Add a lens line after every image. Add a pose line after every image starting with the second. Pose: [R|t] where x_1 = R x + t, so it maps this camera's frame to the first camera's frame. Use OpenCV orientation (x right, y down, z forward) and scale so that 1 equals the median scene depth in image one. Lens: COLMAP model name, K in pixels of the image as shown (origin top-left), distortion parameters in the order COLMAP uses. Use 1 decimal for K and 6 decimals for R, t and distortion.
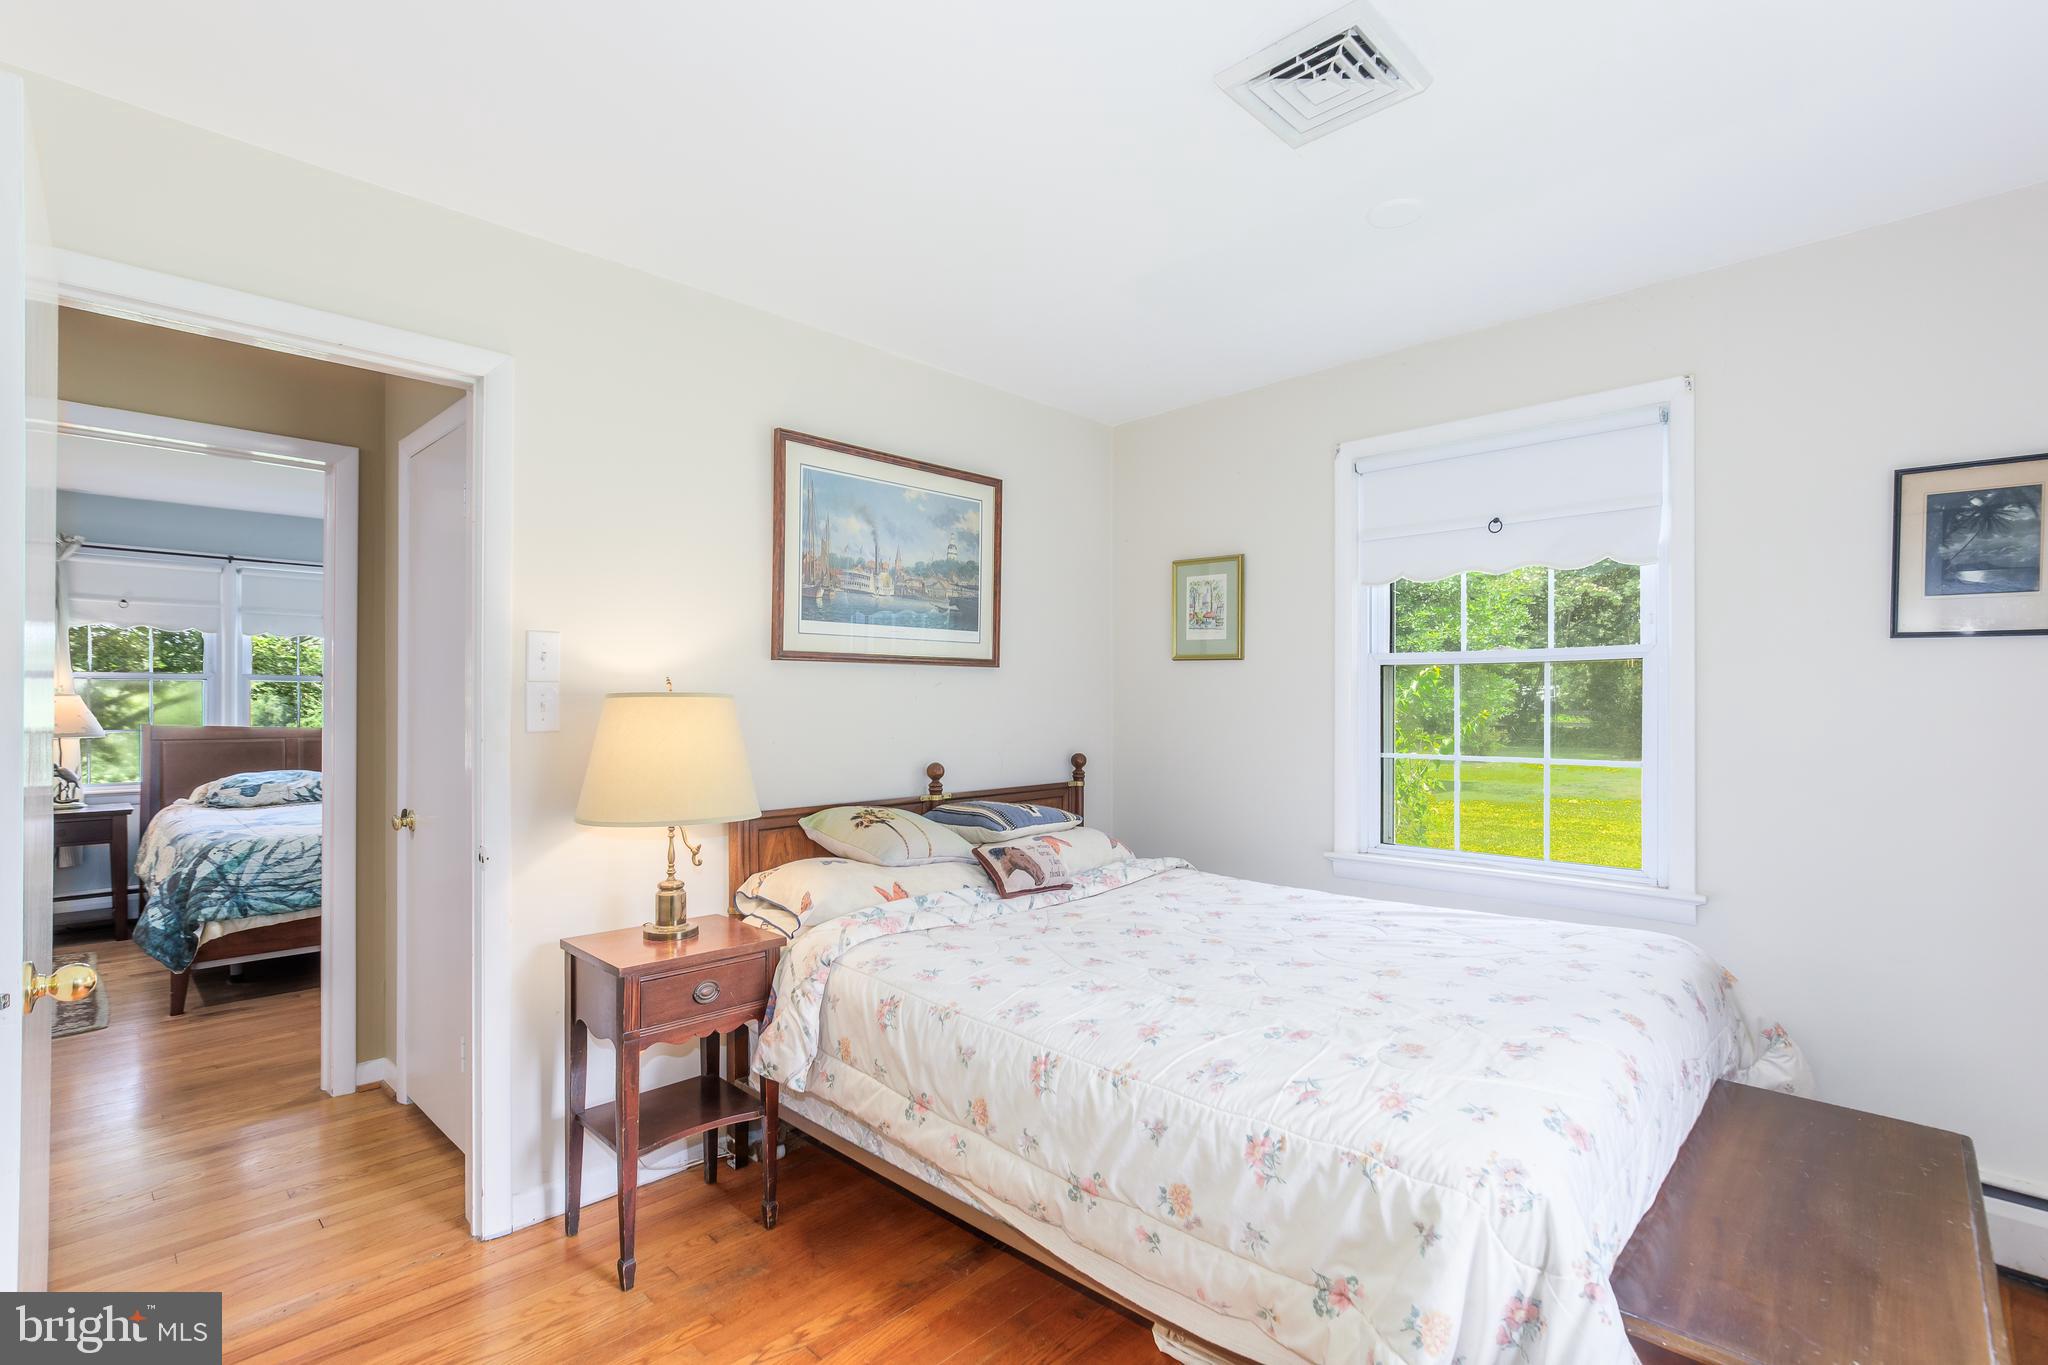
lens RADIAL K [[958.9, 0, 1019.9], [0, 958.9, 690.5], [0, 0, 1]] dist [-0.001531, 0.000191]
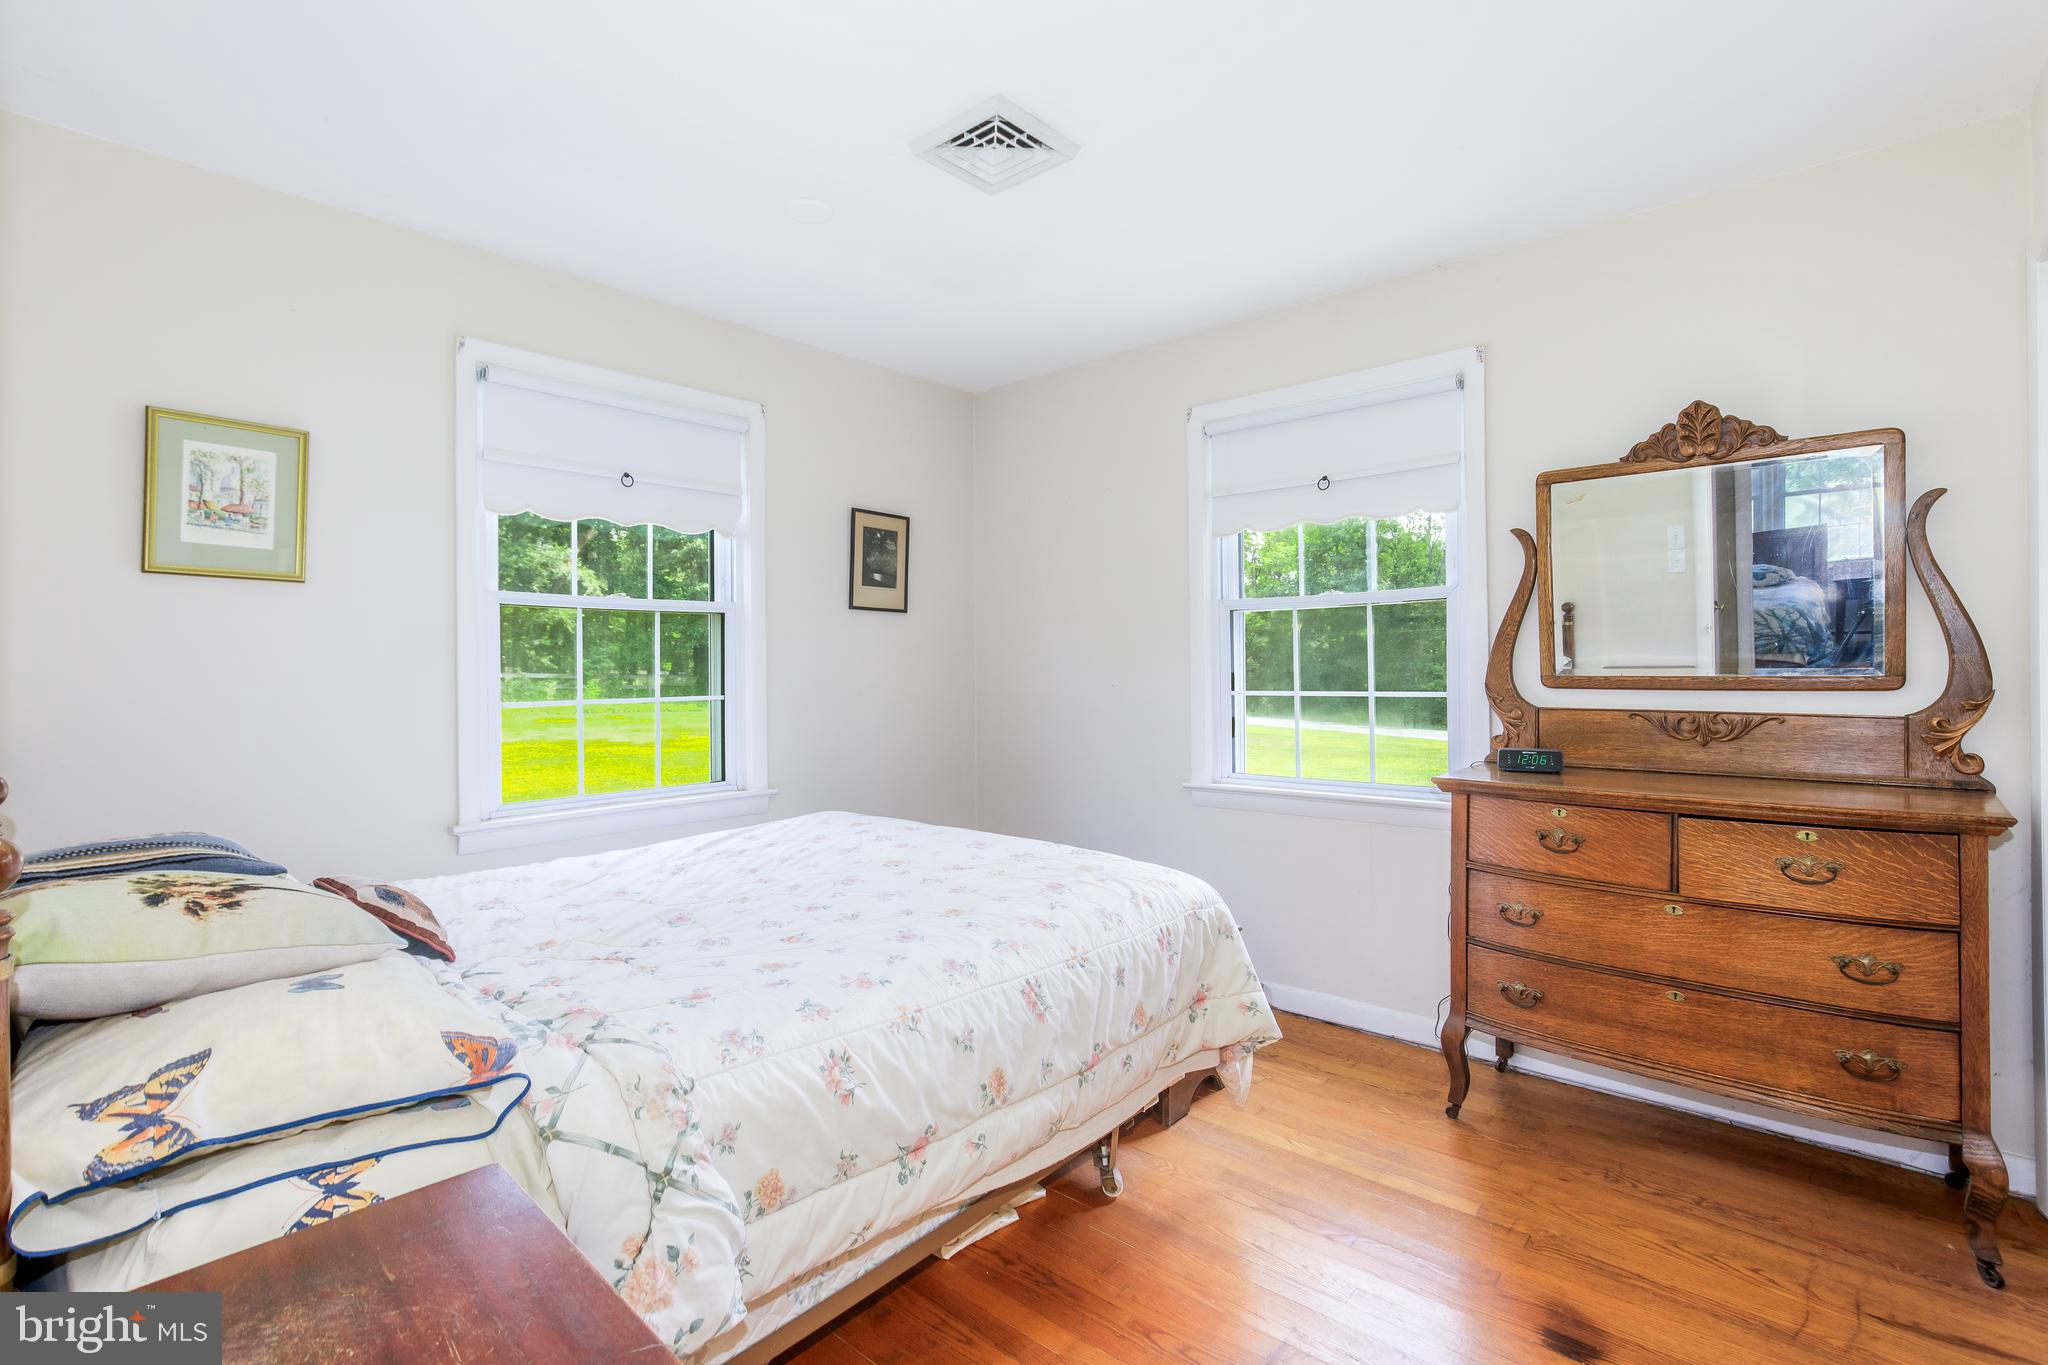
lens RADIAL K [[944.0, 0, 998.8], [0, 944.0, 647.2], [0, 0, 1]] dist [-0.003051, 0.000965]
pose [[-0.035541, 0.015136, 0.999254, -0.732139], [-0.004595, 0.999872, -0.015309, 0.035724], [-0.999358, -0.005135, -0.035467, 0.815402]]
